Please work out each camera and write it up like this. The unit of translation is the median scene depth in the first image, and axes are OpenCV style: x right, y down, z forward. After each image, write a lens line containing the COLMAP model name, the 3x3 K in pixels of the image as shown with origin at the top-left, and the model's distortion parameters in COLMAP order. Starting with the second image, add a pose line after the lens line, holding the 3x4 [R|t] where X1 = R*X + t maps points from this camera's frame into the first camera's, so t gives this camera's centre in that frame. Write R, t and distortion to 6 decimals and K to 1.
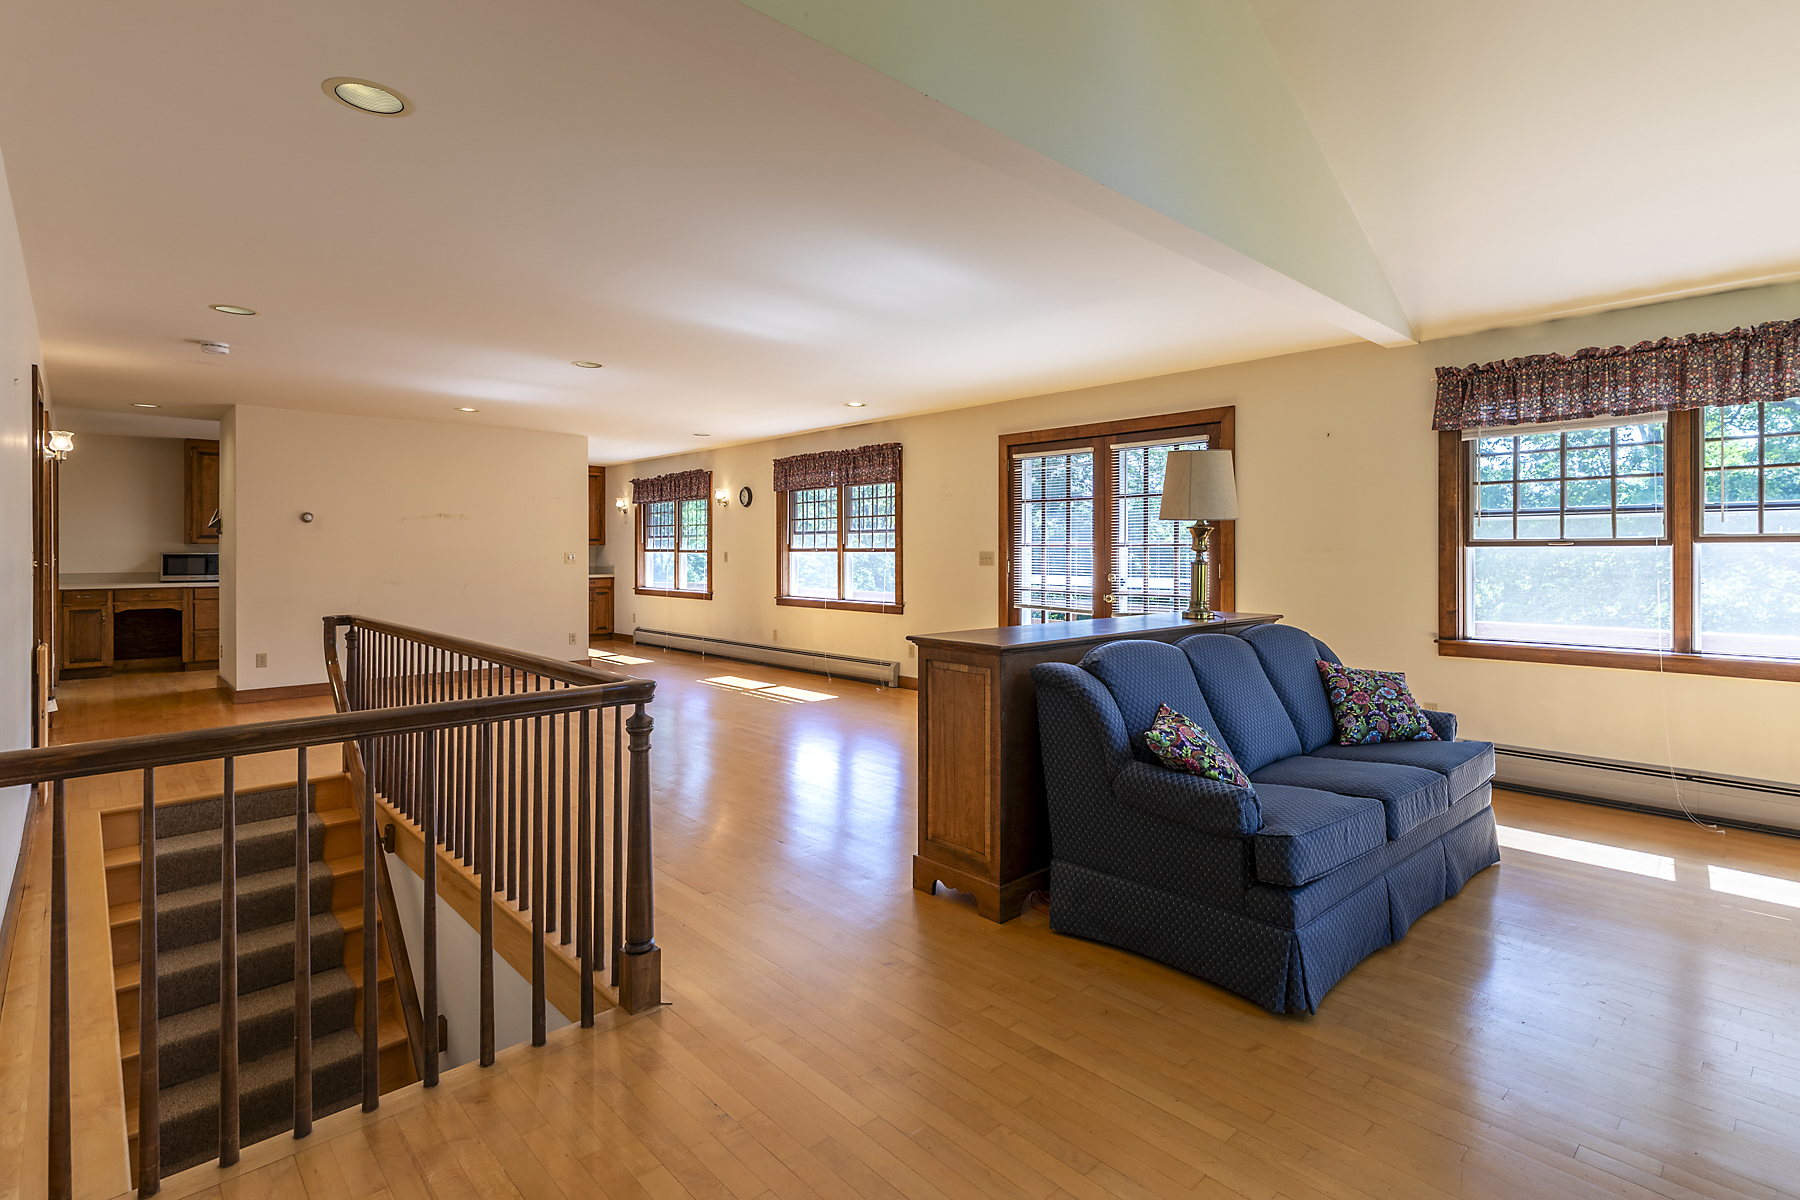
lens RADIAL K [[857.5, 0, 973.9], [0, 857.5, 545.1], [0, 0, 1]] dist [0.011014, 0.000530]
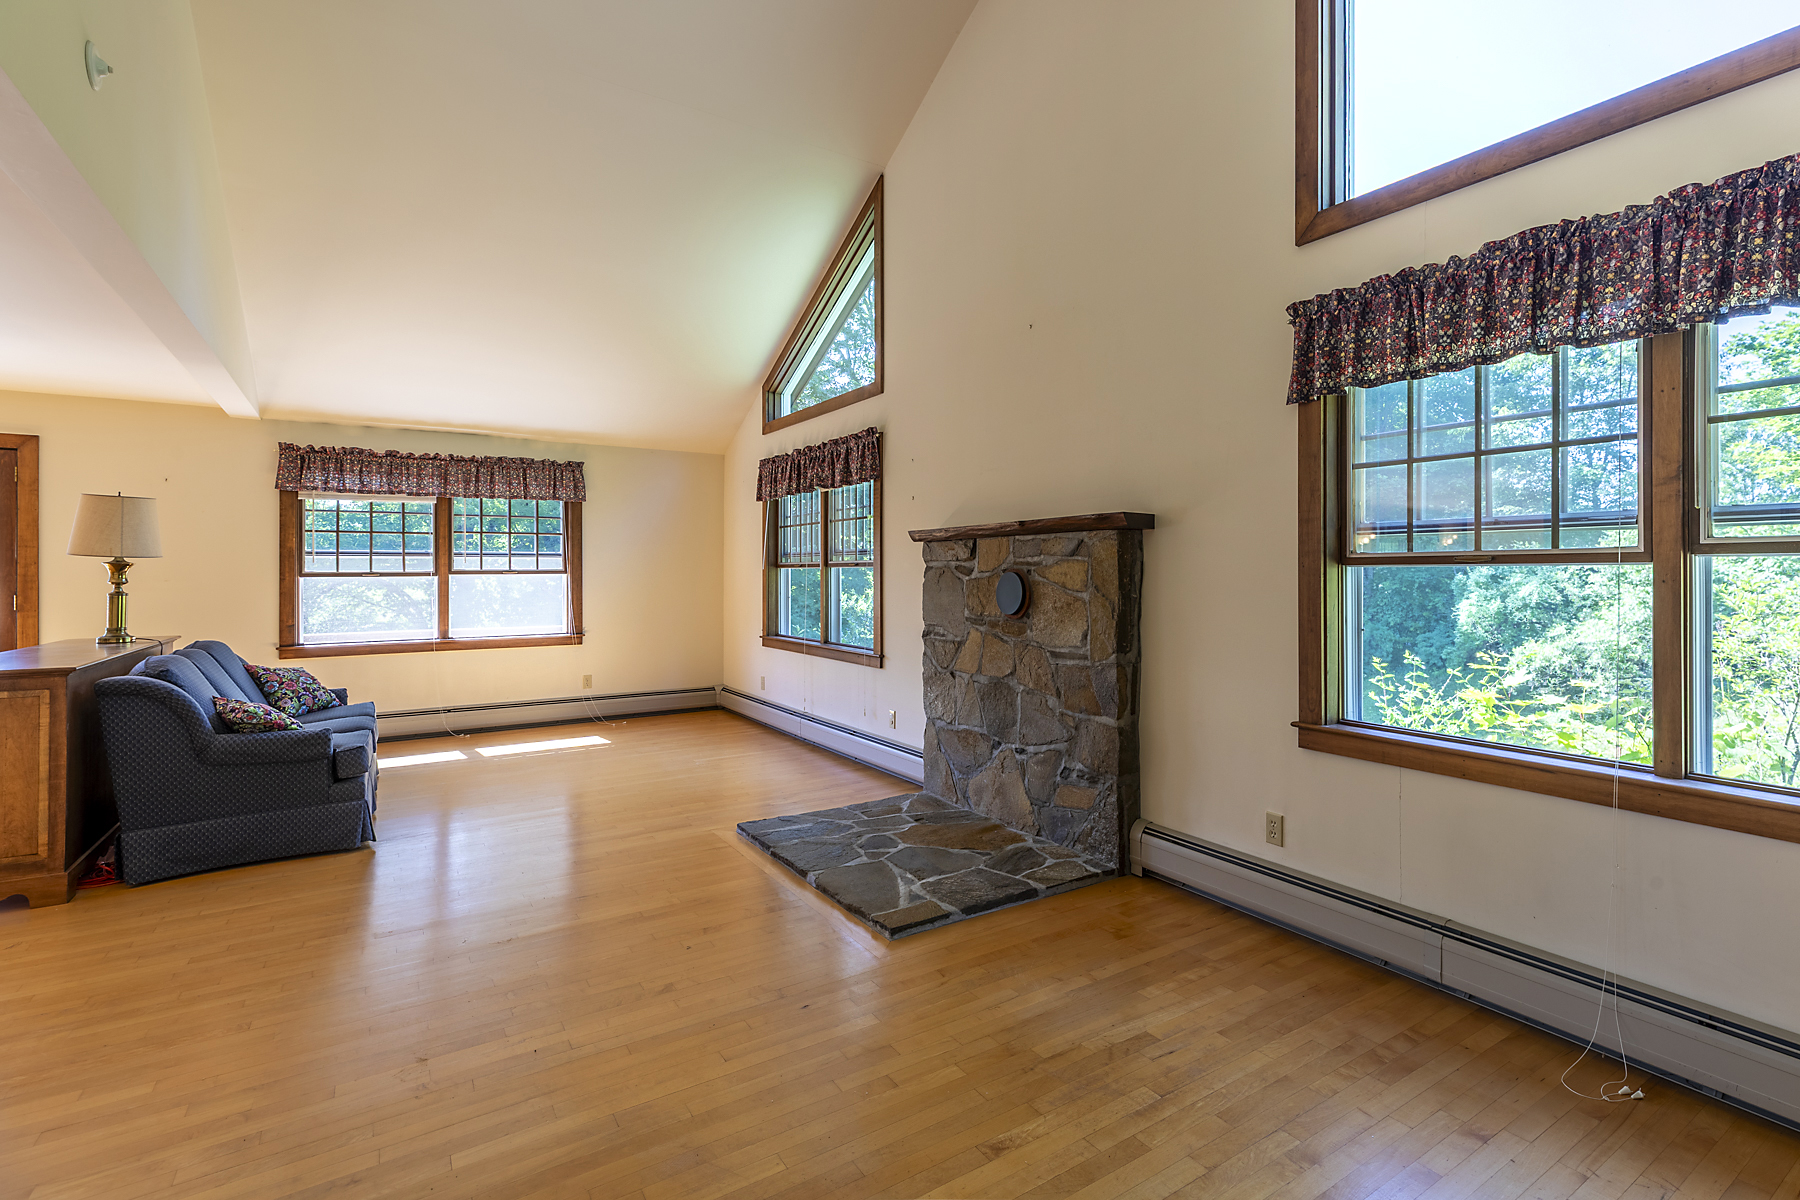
lens RADIAL K [[857.5, 0, 907.3], [0, 857.5, 584.5], [0, 0, 1]] dist [0.011014, 0.000530]
pose [[0.227149, -0.013925, 0.973760, -0.590962], [0.003852, 0.999903, 0.013400, -0.002188], [-0.973852, 0.000707, 0.227181, -0.259681]]
